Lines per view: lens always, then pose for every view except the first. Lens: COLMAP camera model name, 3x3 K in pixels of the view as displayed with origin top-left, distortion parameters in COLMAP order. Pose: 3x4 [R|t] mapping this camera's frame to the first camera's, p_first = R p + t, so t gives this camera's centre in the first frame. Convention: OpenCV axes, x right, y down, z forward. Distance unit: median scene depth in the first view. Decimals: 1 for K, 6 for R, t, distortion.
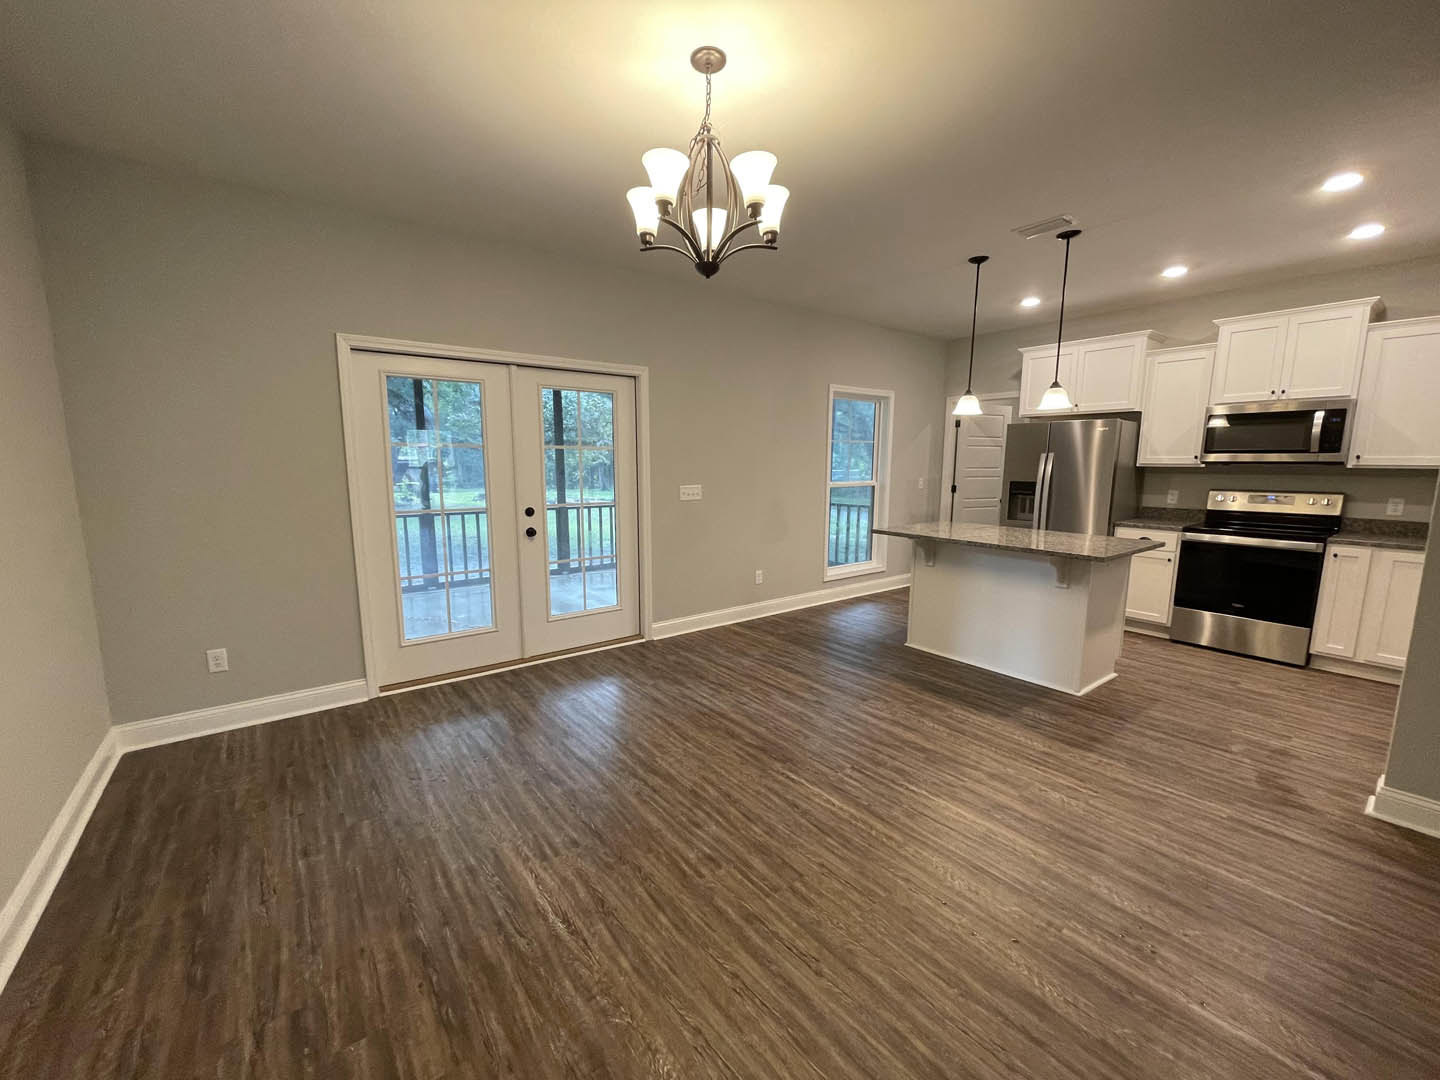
lens RADIAL K [[580.8, 0, 715.0], [0, 580.8, 547.4], [0, 0, 1]] dist [0.001570, 0.000419]
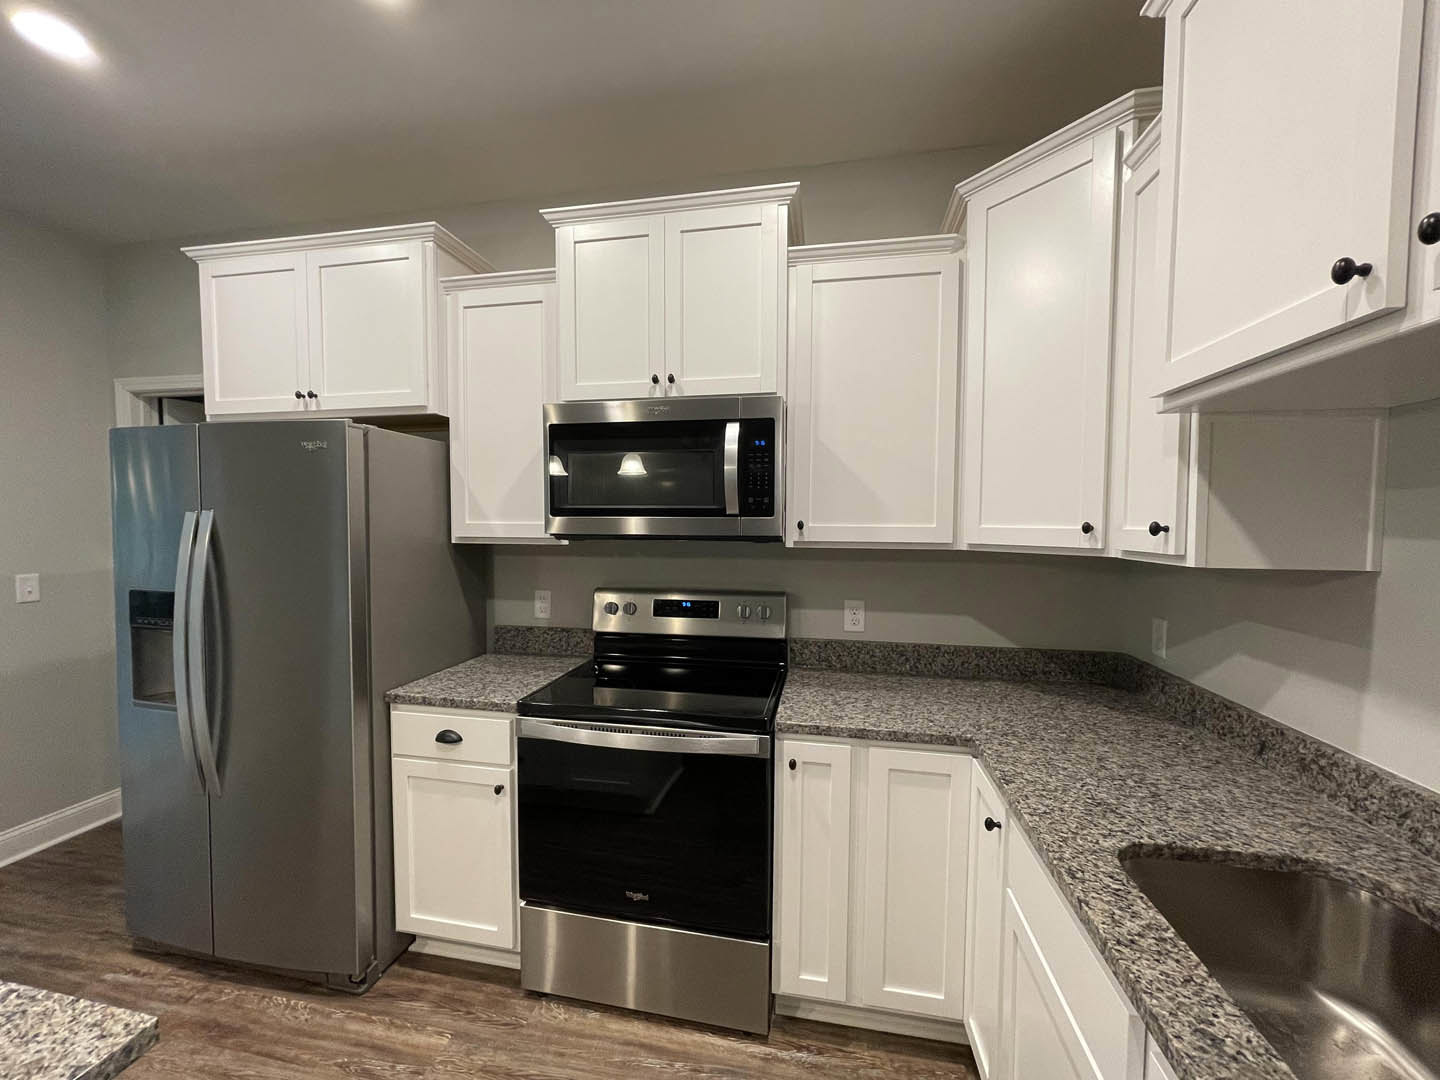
lens RADIAL K [[580.8, 0, 715.0], [0, 580.8, 547.4], [0, 0, 1]] dist [0.001570, 0.000419]
pose [[0.753658, -0.030769, 0.656546, 0.741793], [0.096526, 0.993254, -0.064255, -0.113401], [-0.650140, 0.111800, 0.751544, 0.692295]]
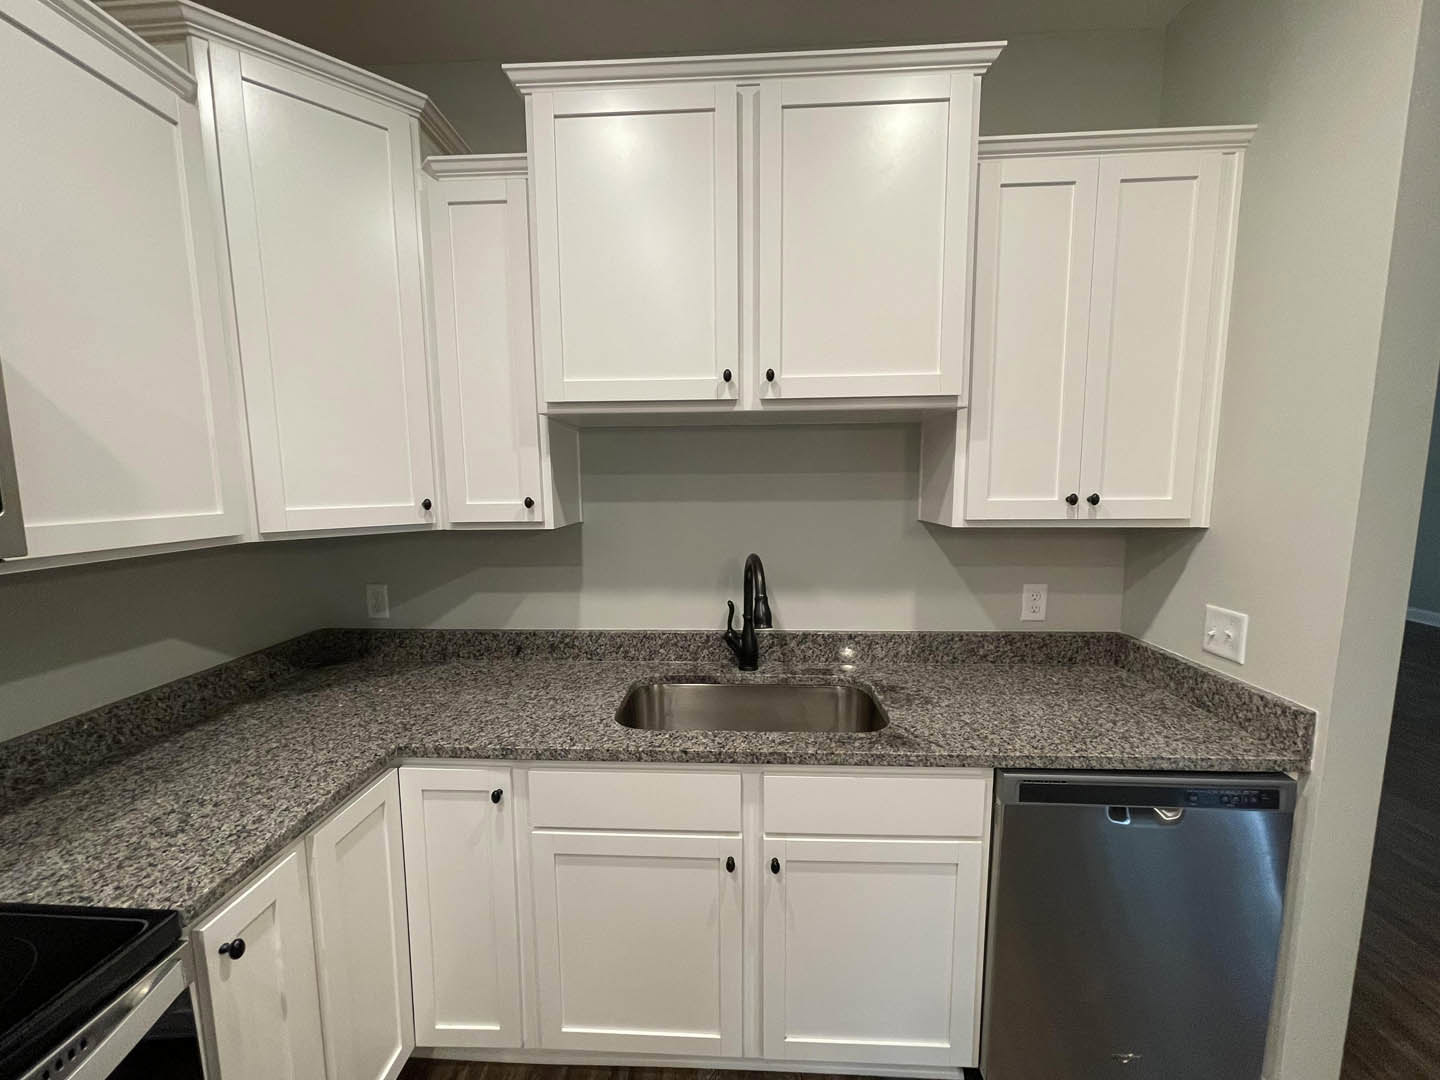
lens RADIAL K [[580.8, 0, 715.0], [0, 580.8, 547.4], [0, 0, 1]] dist [0.001570, 0.000419]
pose [[-0.760153, -0.074402, 0.645470, 0.764386], [0.103323, 0.966939, 0.233138, -0.169805], [-0.641476, 0.243912, -0.727334, 0.982031]]
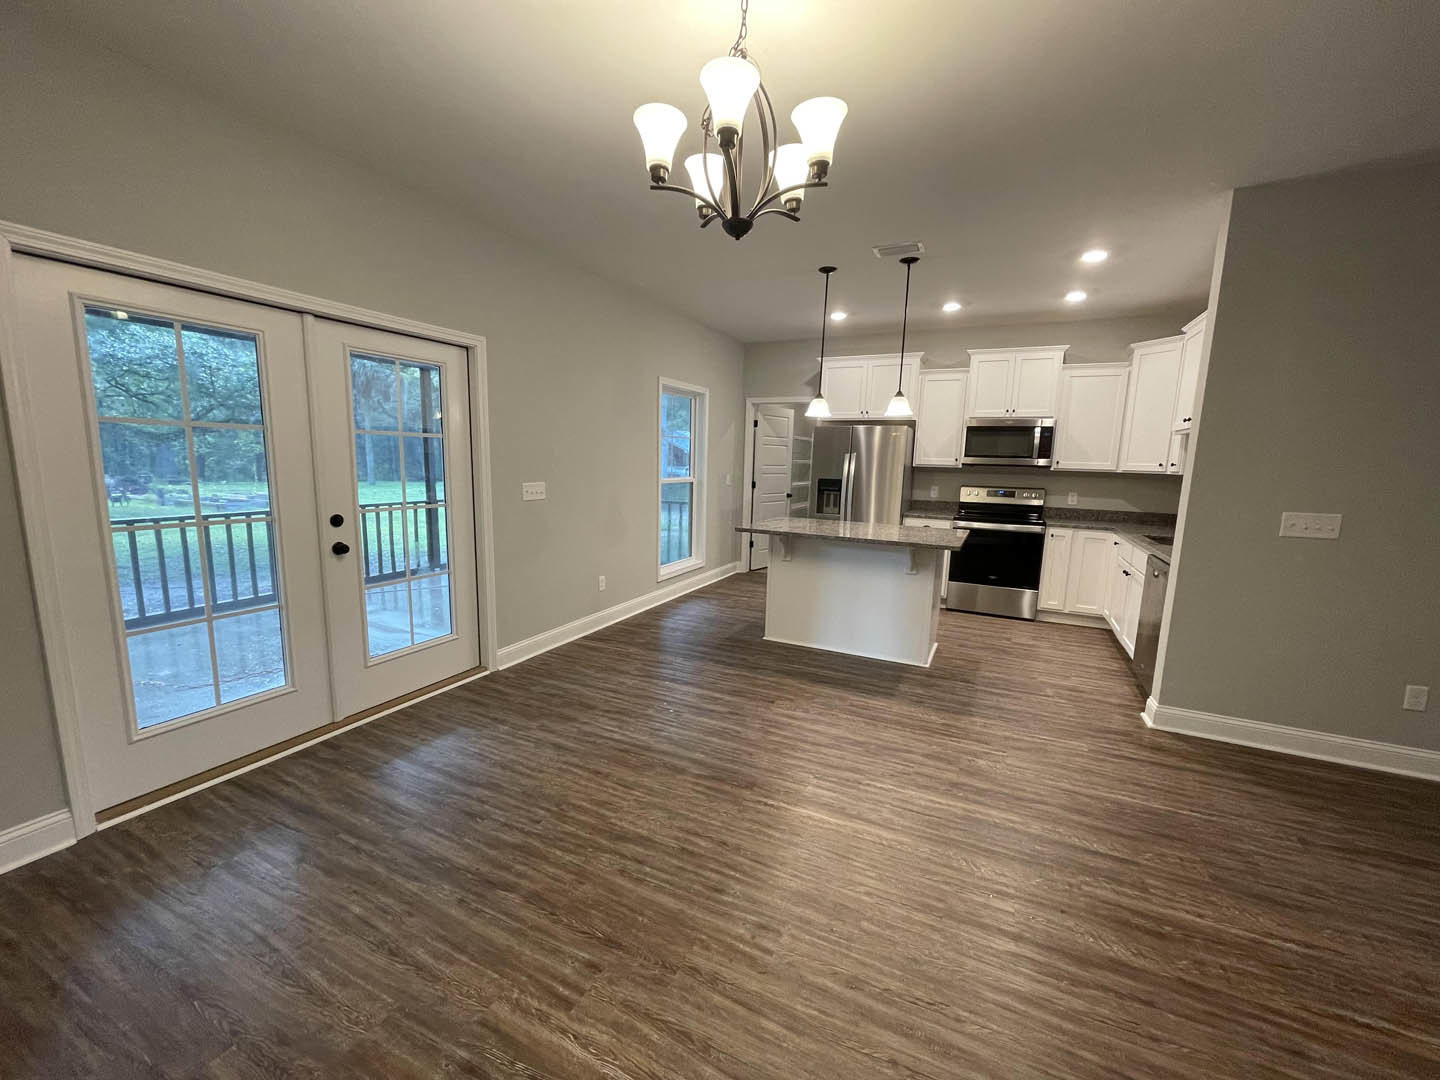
lens RADIAL K [[582.4, 0, 717.6], [0, 582.4, 545.5], [0, 0, 1]] dist [-0.000682, 0.000123]
pose [[0.894162, -0.048504, 0.445109, -0.219249], [0.045133, 0.998816, 0.018178, -0.021703], [-0.445464, 0.003835, 0.895292, 0.137688]]
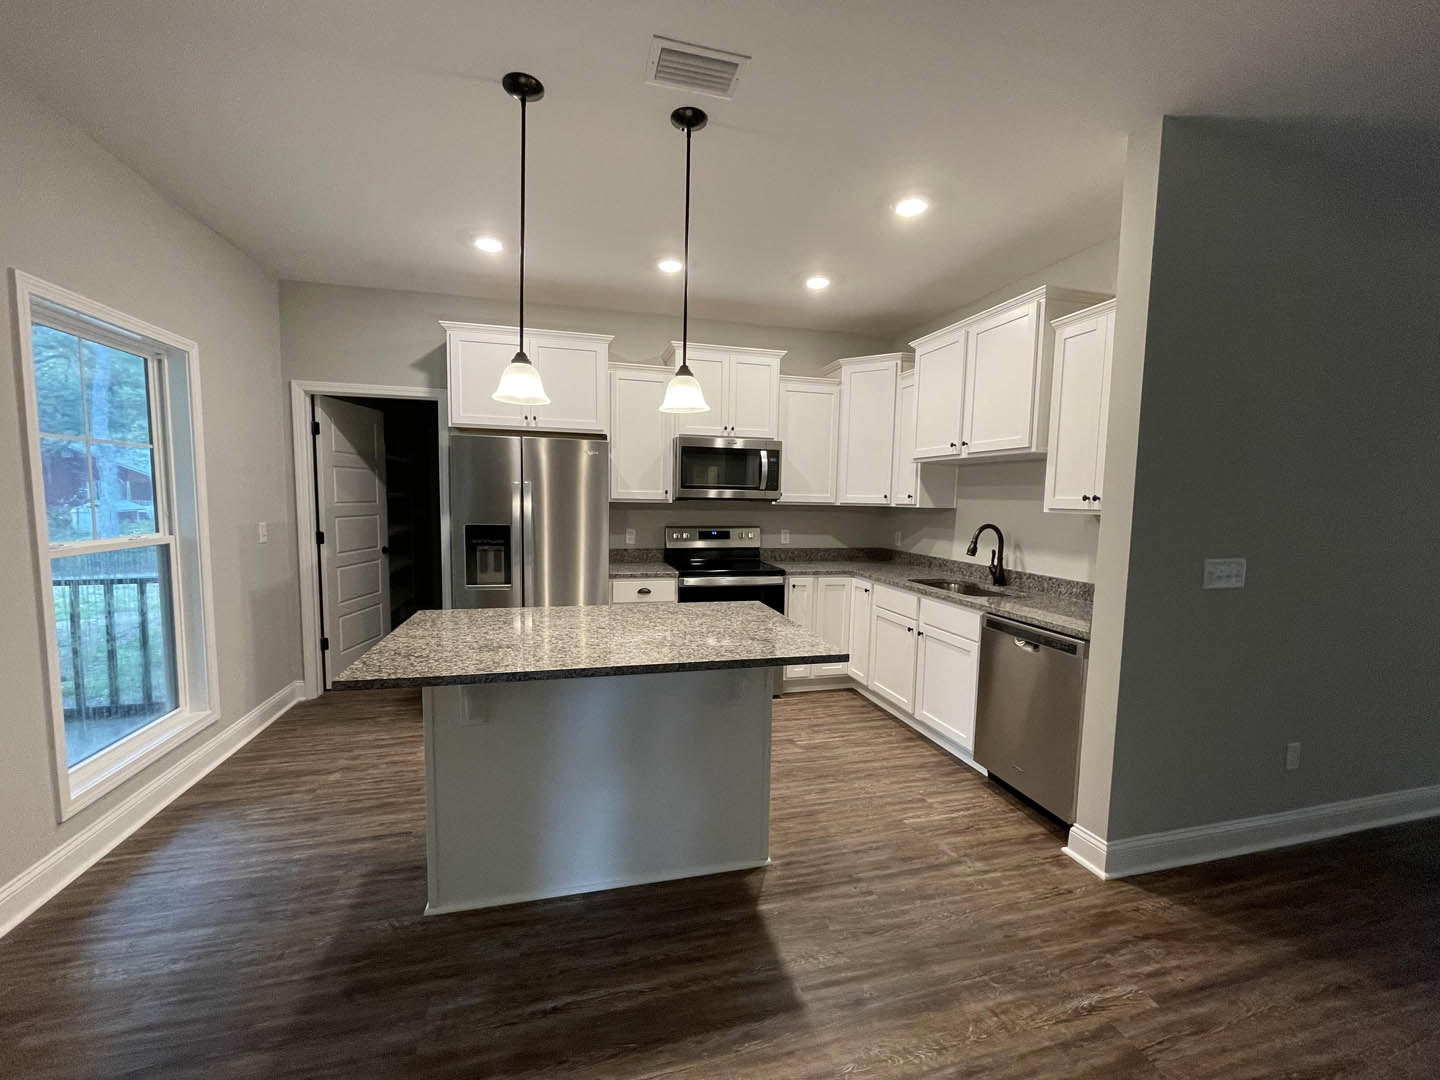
lens RADIAL K [[580.8, 0, 715.0], [0, 580.8, 547.4], [0, 0, 1]] dist [0.001570, 0.000419]
pose [[0.387607, -0.076522, 0.918643, 0.037024], [0.120990, 0.992151, 0.031595, -0.104962], [-0.913850, 0.098900, 0.393823, 0.688629]]
